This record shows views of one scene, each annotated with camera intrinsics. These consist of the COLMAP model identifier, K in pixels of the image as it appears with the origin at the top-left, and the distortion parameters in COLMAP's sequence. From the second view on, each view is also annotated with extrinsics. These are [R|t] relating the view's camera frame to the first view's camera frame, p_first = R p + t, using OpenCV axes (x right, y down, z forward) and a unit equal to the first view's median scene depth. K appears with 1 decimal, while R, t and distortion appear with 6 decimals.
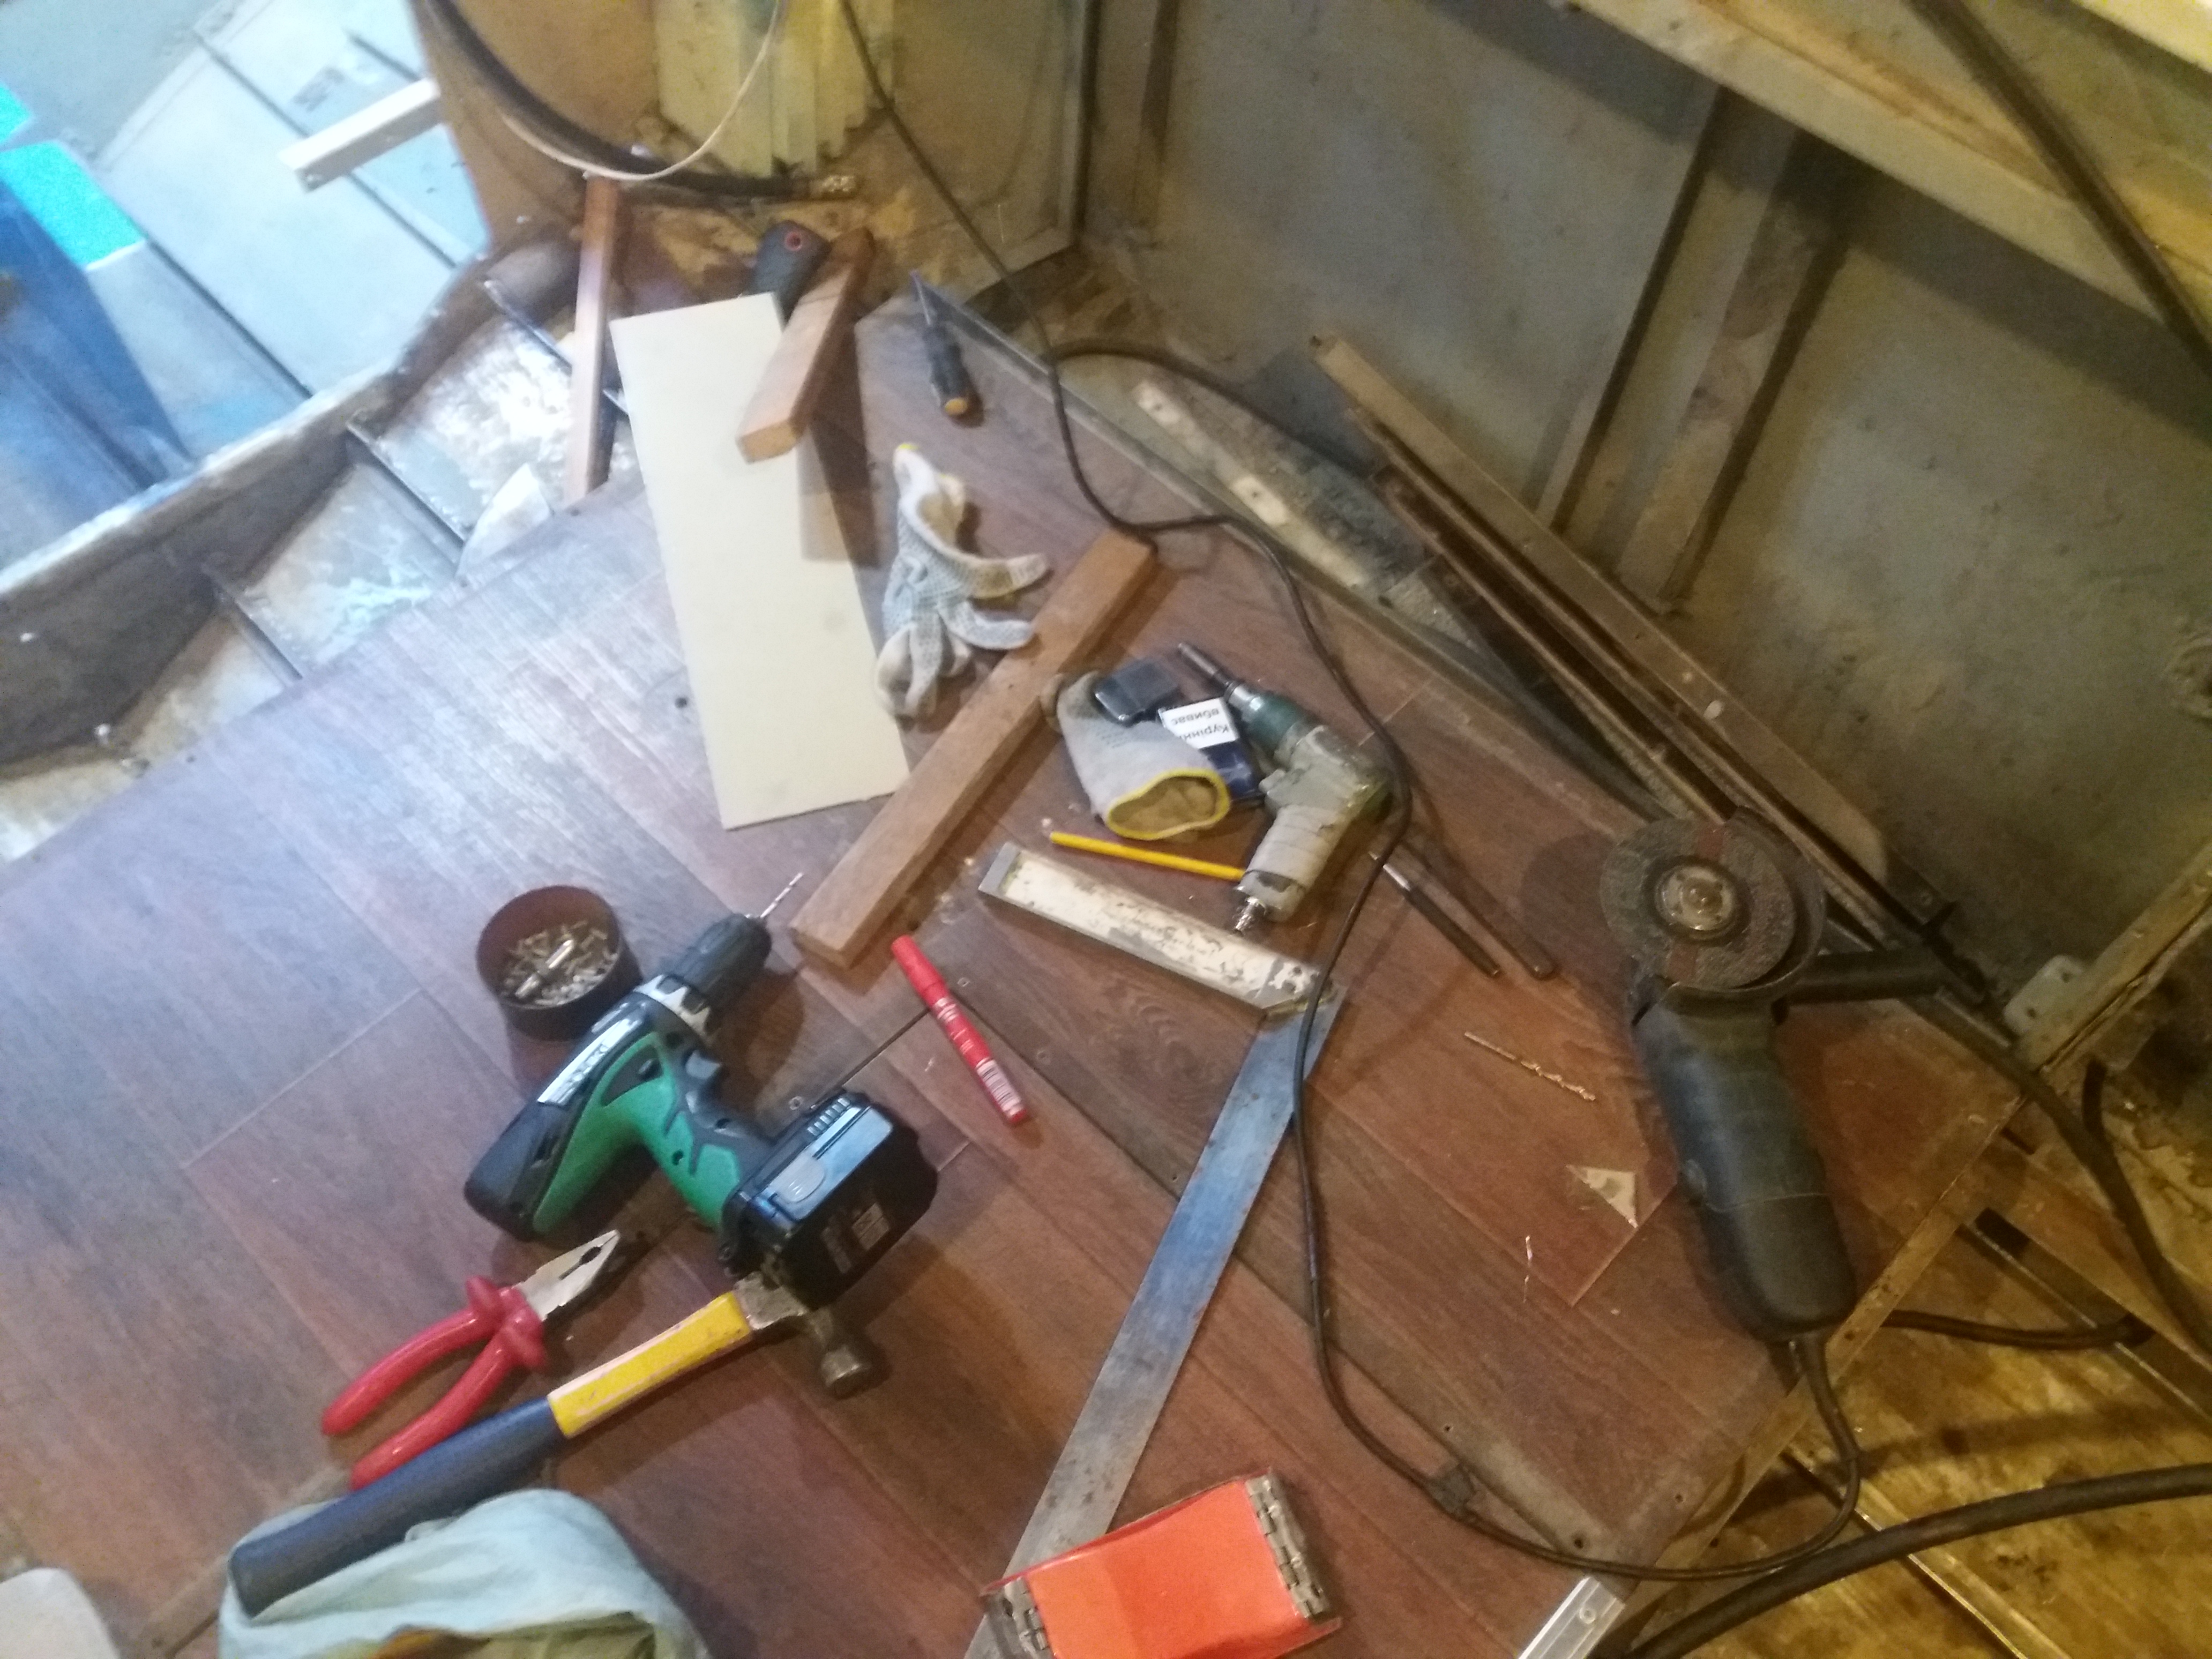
lens RADIAL K [[1860.2, 0, 1108.1], [0, 1860.2, 891.6], [0, 0, 1]] dist [-0.006516, -0.020202]
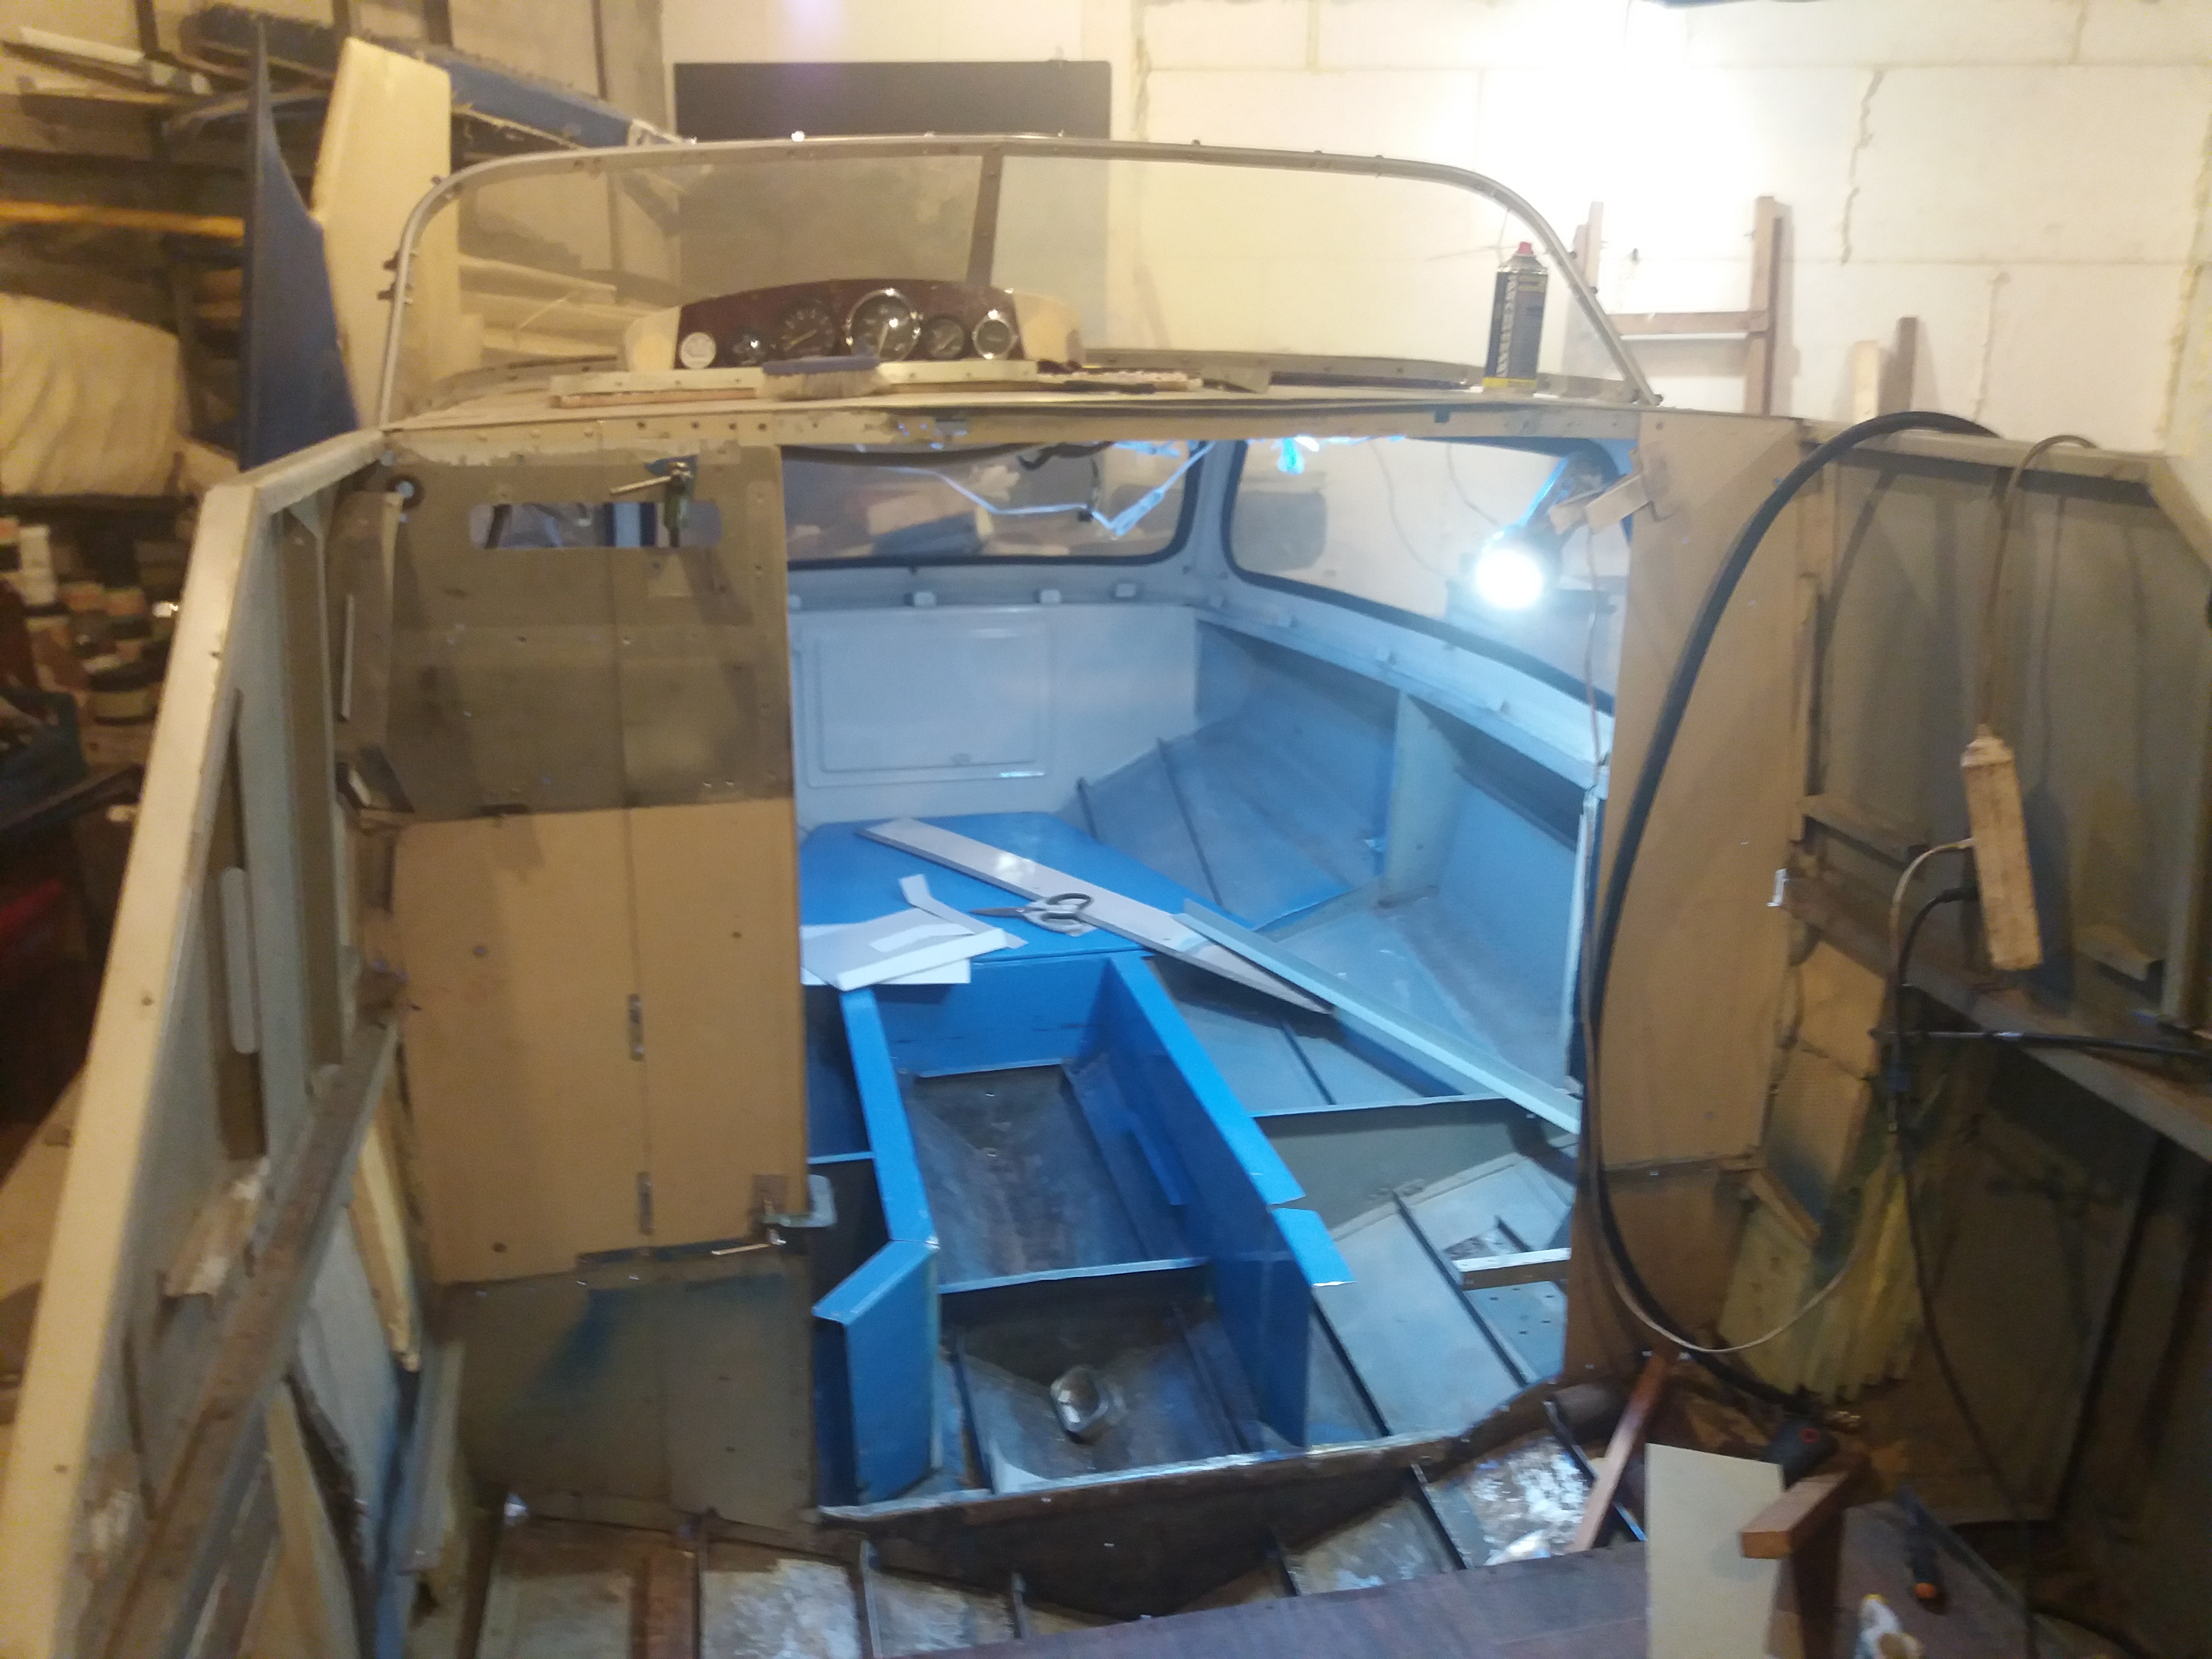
lens RADIAL K [[1860.2, 0, 1108.1], [0, 1860.2, 891.6], [0, 0, 1]] dist [-0.006516, -0.020202]
pose [[0.853051, 0.149731, -0.499884, -0.002744], [-0.434661, 0.733949, -0.521908, 0.222161], [0.288744, 0.662495, 0.691178, -0.218814]]
